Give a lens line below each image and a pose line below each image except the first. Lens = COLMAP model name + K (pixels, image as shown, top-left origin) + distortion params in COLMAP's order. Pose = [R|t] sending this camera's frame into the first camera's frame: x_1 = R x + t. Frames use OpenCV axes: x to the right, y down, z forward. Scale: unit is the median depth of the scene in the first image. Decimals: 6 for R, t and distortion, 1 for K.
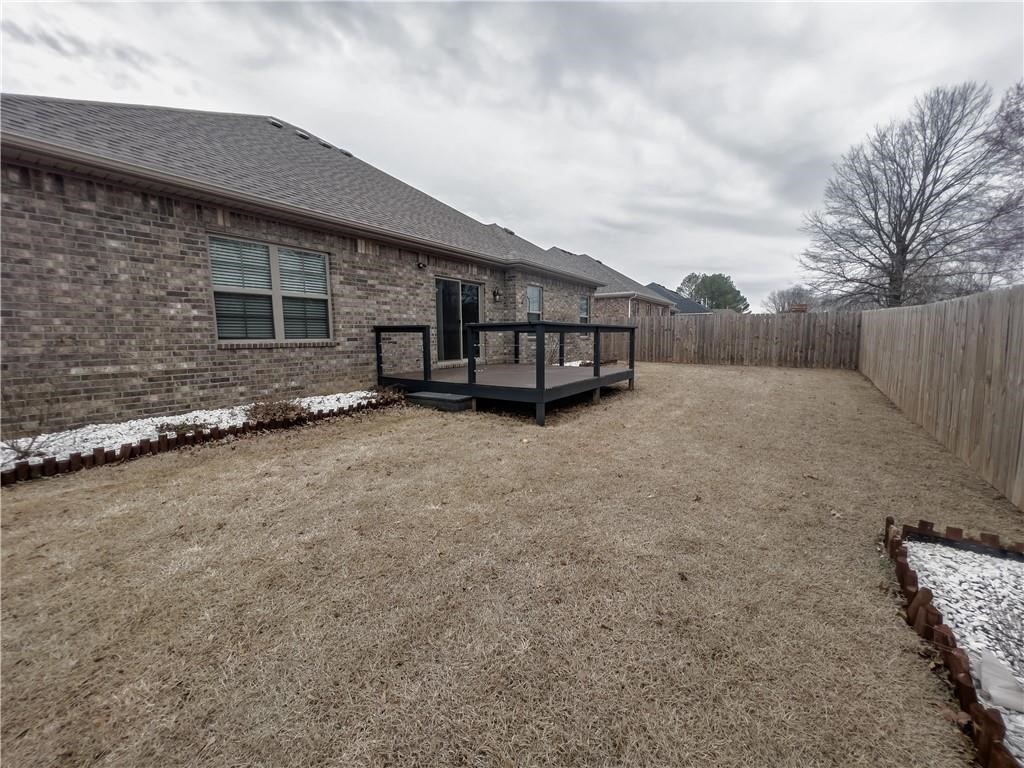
lens RADIAL K [[409.6, 0, 510.3], [0, 409.6, 378.5], [0, 0, 1]] dist [0.012593, 0.000465]
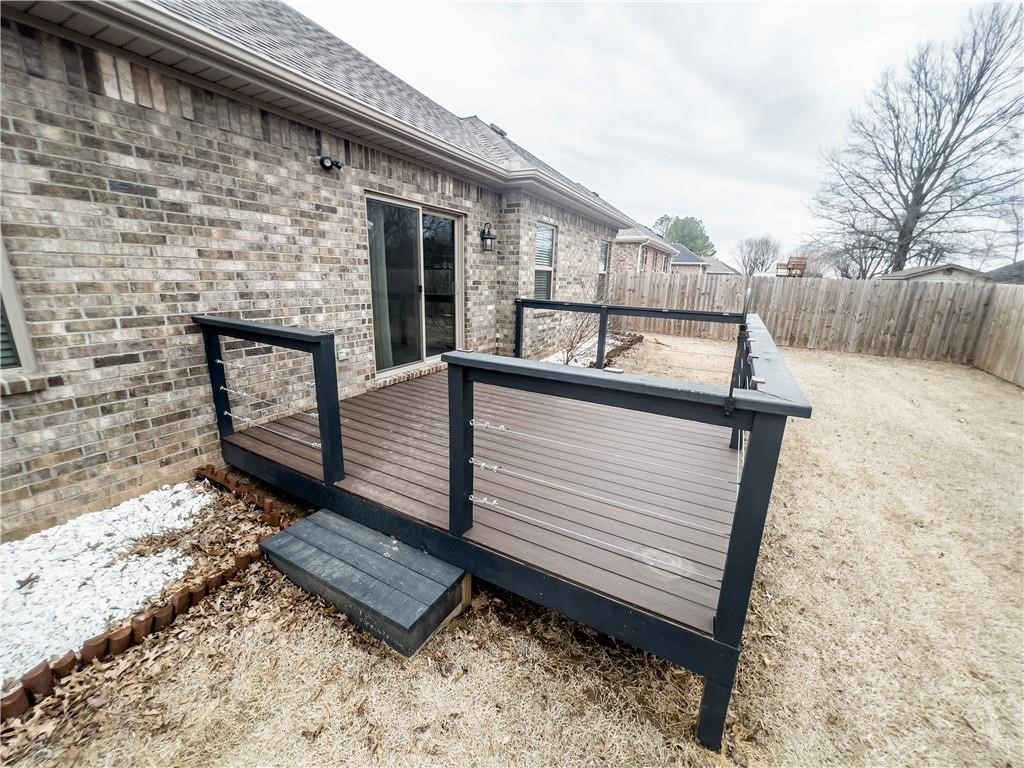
lens RADIAL K [[408.6, 0, 509.6], [0, 408.6, 383.7], [0, 0, 1]] dist [0.003531, -0.000193]
pose [[0.995657, 0.012198, 0.092296, -0.063199], [-0.026591, 0.987341, 0.156367, -0.116602], [-0.089220, -0.158142, 0.983377, 0.509960]]
